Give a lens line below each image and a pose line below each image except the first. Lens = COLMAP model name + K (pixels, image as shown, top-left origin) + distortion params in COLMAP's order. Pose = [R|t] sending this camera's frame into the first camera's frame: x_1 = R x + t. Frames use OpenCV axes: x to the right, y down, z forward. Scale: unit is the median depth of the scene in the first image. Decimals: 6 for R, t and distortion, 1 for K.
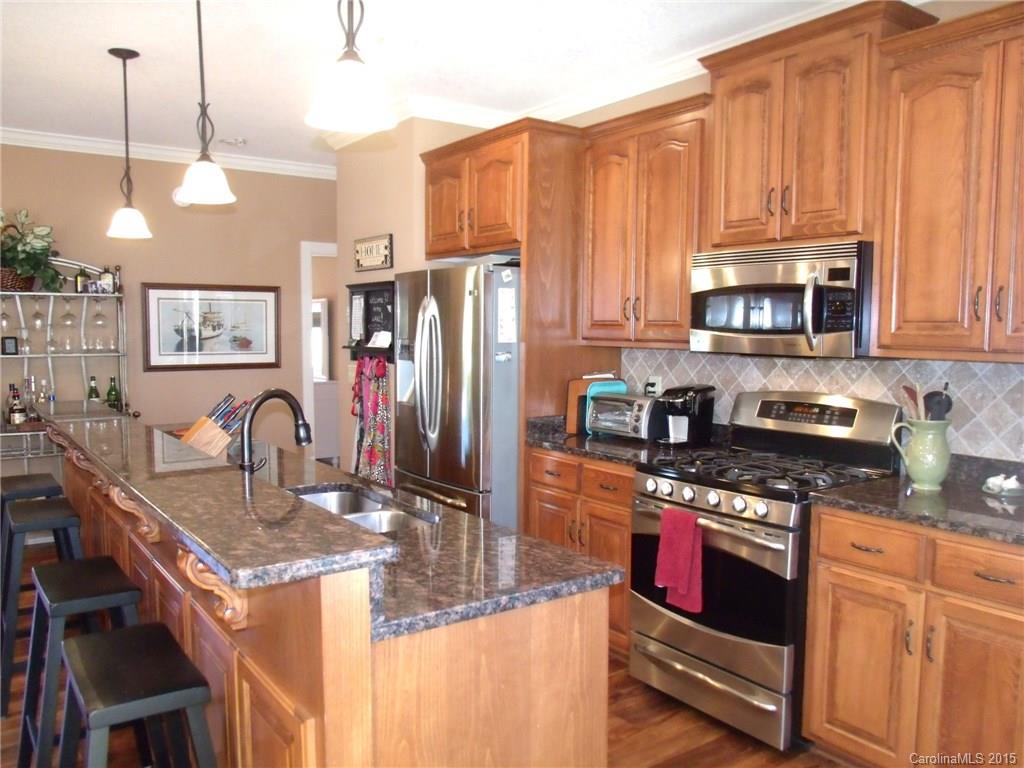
lens RADIAL K [[824.1, 0, 514.8], [0, 824.1, 402.2], [0, 0, 1]] dist [-0.051241, 0.055677]
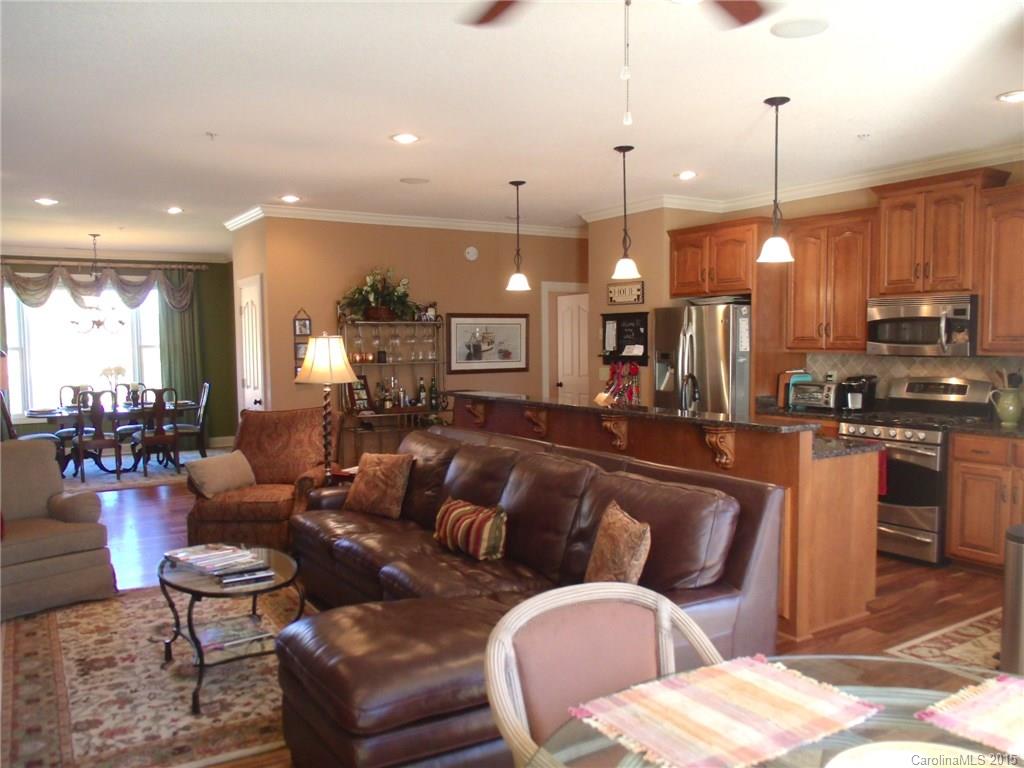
lens RADIAL K [[816.3, 0, 518.3], [0, 816.3, 400.3], [0, 0, 1]] dist [-0.059561, 0.041838]
pose [[0.998396, -0.008532, -0.055976, -0.377545], [0.007555, 0.999816, -0.017639, 0.052731], [0.056116, 0.017188, 0.998276, -0.659641]]
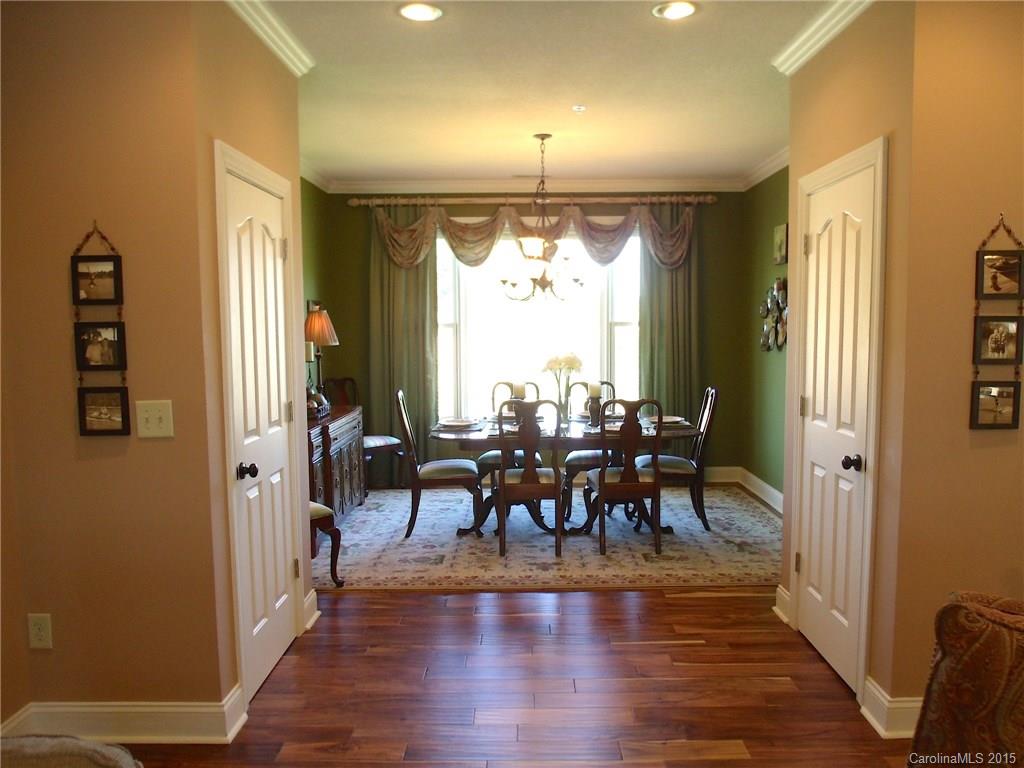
lens RADIAL K [[816.3, 0, 518.3], [0, 816.3, 400.3], [0, 0, 1]] dist [-0.059561, 0.041838]
pose [[0.811635, 0.048250, -0.582169, -0.943814], [-0.046441, 0.998758, 0.018031, -0.045898], [0.582316, 0.012402, 0.812868, 0.467891]]
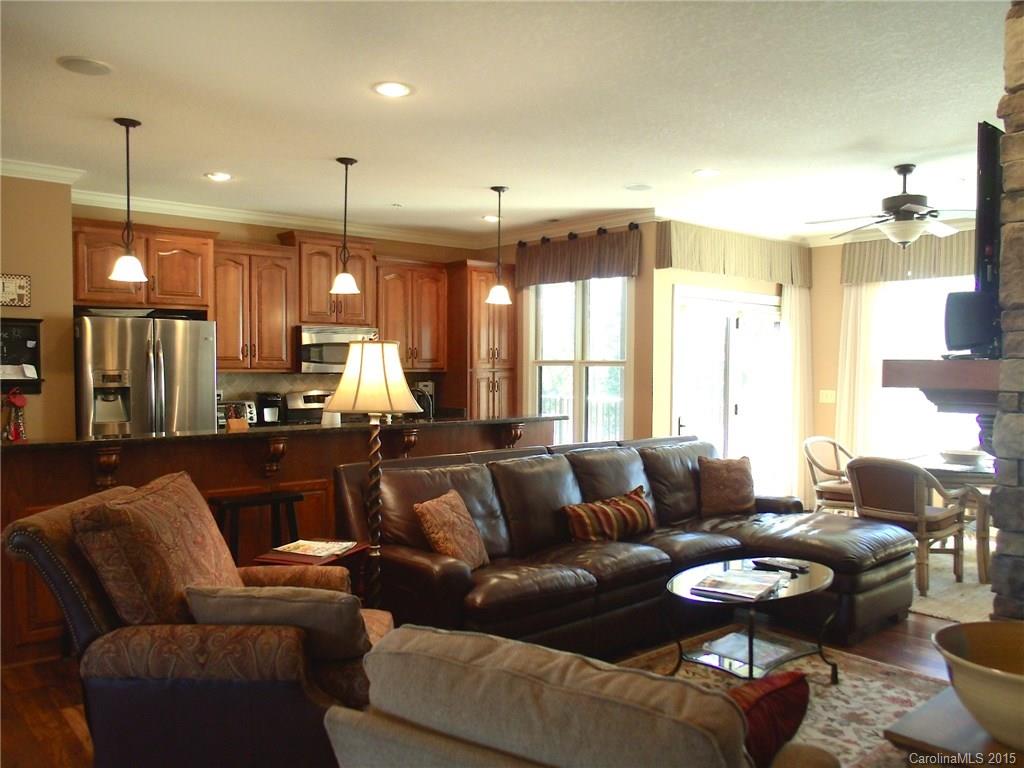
lens RADIAL K [[832.9, 0, 512.6], [0, 832.9, 402.9], [0, 0, 1]] dist [-0.051763, 0.000546]
pose [[-0.090219, -0.045164, 0.994897, -1.659533], [0.087745, 0.994726, 0.053113, -0.045399], [-0.992049, 0.092089, -0.085780, 0.583516]]
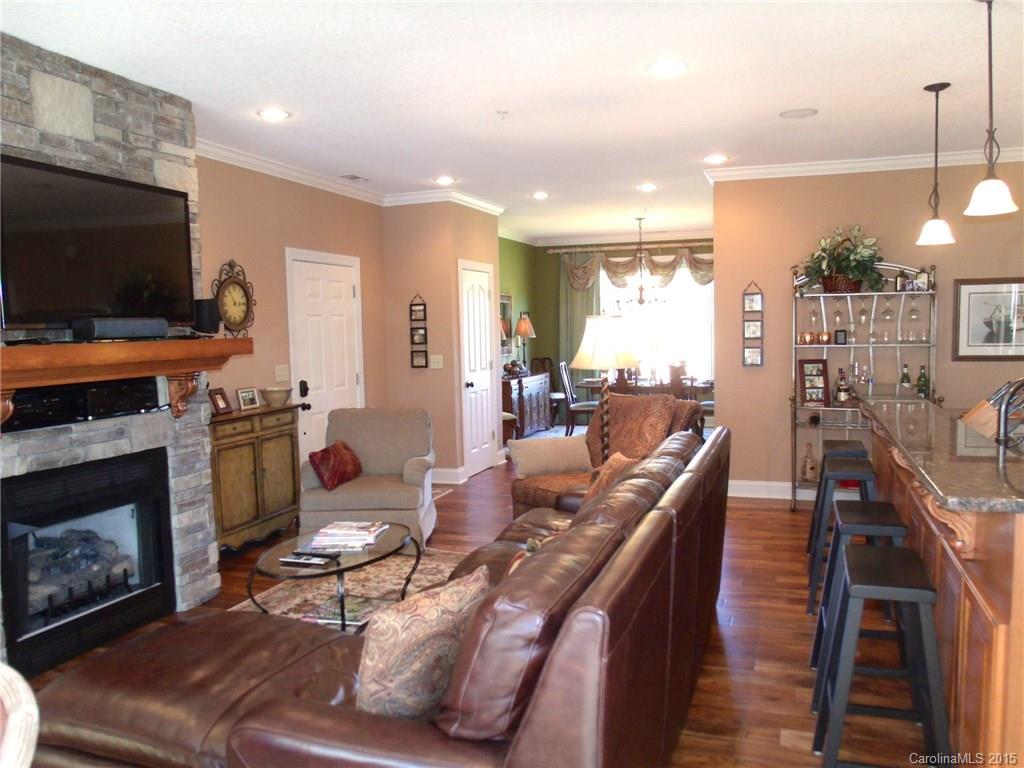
lens RADIAL K [[806.1, 0, 512.0], [0, 806.1, 384.0], [0, 0, 1]] dist [-0.053454, 0.005486]
pose [[0.577197, 0.045182, -0.815354, 0.106020], [-0.052940, 0.998438, 0.017851, 0.007789], [0.814887, 0.032861, 0.578687, -0.131805]]
